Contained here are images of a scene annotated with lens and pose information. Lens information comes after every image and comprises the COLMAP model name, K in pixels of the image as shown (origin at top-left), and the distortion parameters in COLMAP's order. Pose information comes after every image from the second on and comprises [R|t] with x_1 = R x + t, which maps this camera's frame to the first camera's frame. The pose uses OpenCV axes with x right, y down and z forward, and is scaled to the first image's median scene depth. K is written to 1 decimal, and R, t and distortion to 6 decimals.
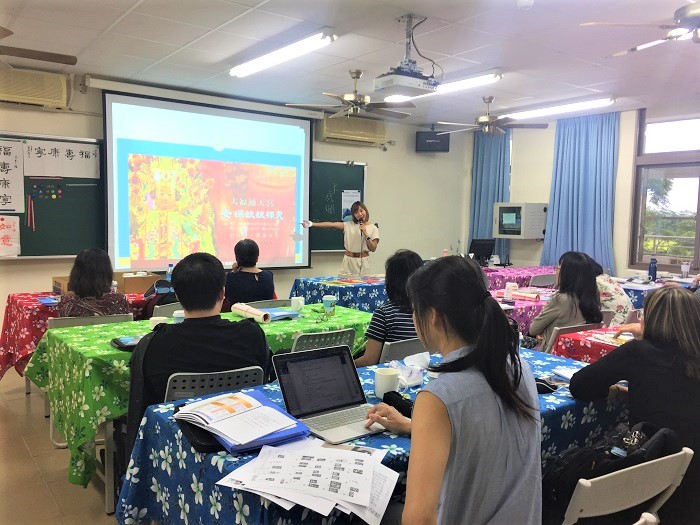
lens RADIAL K [[601.5, 0, 350.0], [0, 601.5, 262.5], [0, 0, 1]] dist [0.081318, -0.107968]
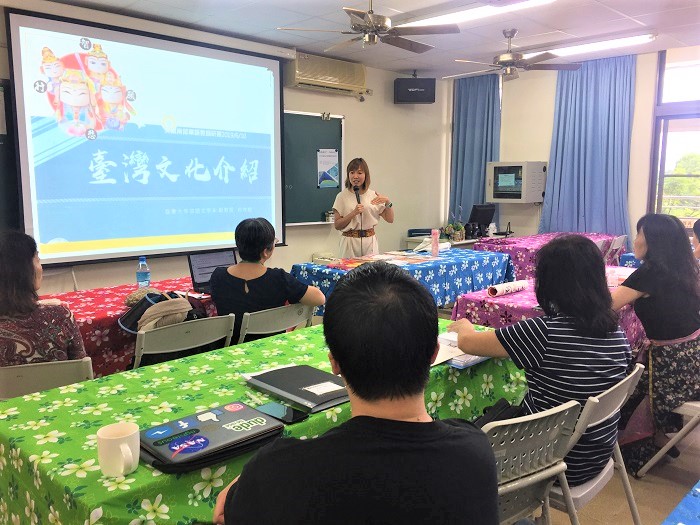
lens RADIAL K [[601.5, 0, 350.0], [0, 601.5, 262.5], [0, 0, 1]] dist [0.081318, -0.107968]
pose [[0.988043, -0.039111, 0.149138, -0.116856], [0.030005, 0.997573, 0.062831, -0.019260], [-0.151233, -0.057605, 0.986818, 0.205204]]
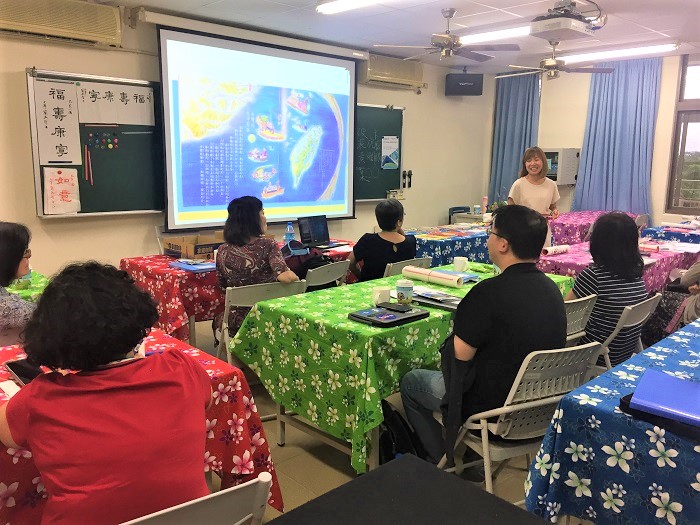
lens RADIAL K [[601.5, 0, 350.0], [0, 601.5, 262.5], [0, 0, 1]] dist [0.081318, -0.107968]
pose [[0.992504, -0.025993, 0.119414, -0.219545], [0.014229, 0.995052, 0.098333, -0.018027], [-0.121380, -0.095897, 0.987963, 0.043067]]
